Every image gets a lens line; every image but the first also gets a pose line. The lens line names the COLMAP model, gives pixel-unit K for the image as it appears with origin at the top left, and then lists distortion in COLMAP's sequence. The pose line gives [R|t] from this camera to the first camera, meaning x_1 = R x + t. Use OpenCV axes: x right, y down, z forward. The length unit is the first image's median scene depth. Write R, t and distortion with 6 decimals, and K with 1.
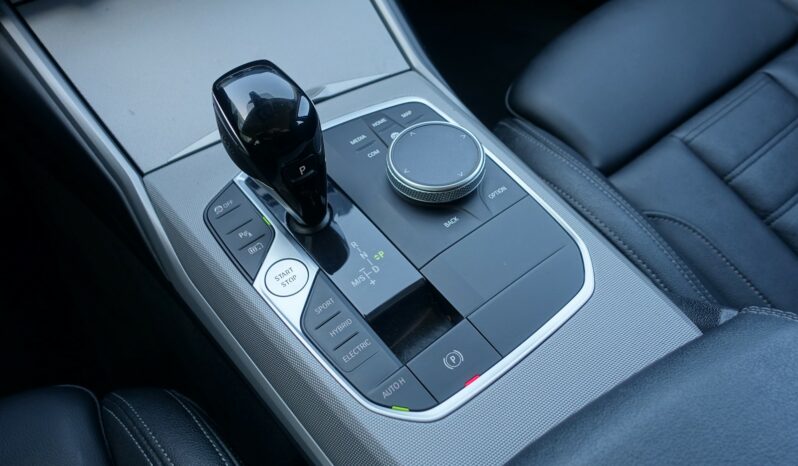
lens RADIAL K [[545.9, 0, 399.0], [0, 545.9, 233.0], [0, 0, 1]] dist [0.000384, -0.001852]
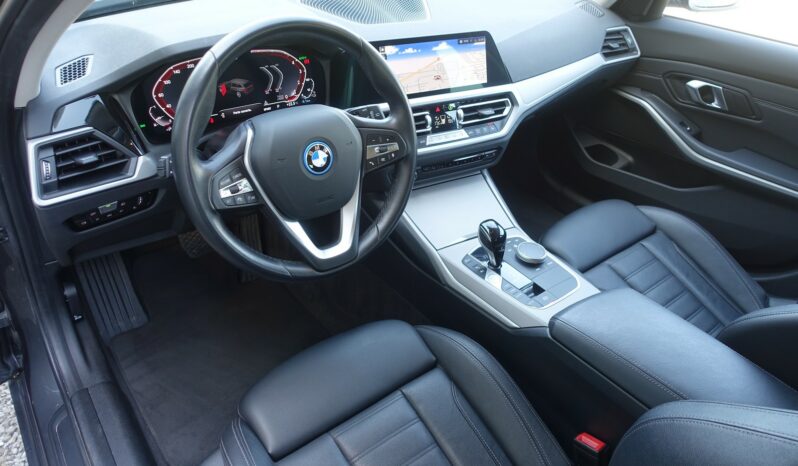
lens RADIAL K [[545.9, 0, 399.0], [0, 545.9, 233.0], [0, 0, 1]] dist [0.000384, -0.001852]
pose [[0.993603, 0.095460, 0.060333, -0.959882], [-0.072345, 0.948304, -0.309006, 0.849909], [-0.086712, 0.302665, 0.949144, -2.141424]]
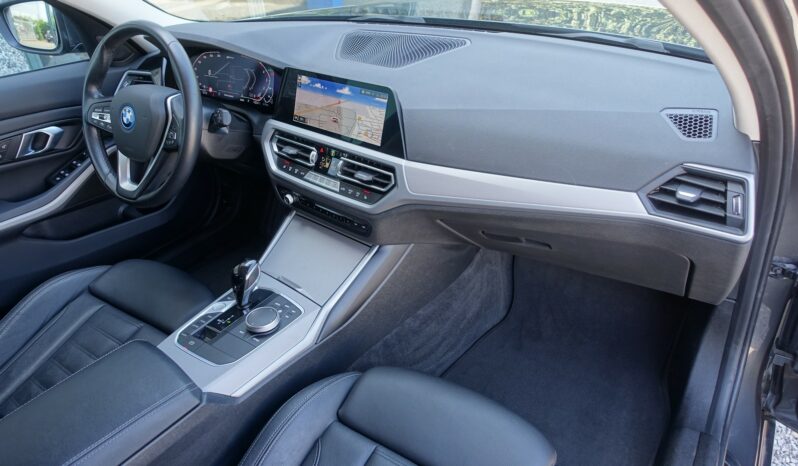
lens RADIAL K [[545.9, 0, 399.0], [0, 545.9, 233.0], [0, 0, 1]] dist [0.000384, -0.001852]
pose [[0.323365, 0.511886, -0.795869, 2.438580], [-0.736838, 0.663912, 0.127633, -1.381705], [0.593720, 0.545155, 0.591863, -0.563780]]
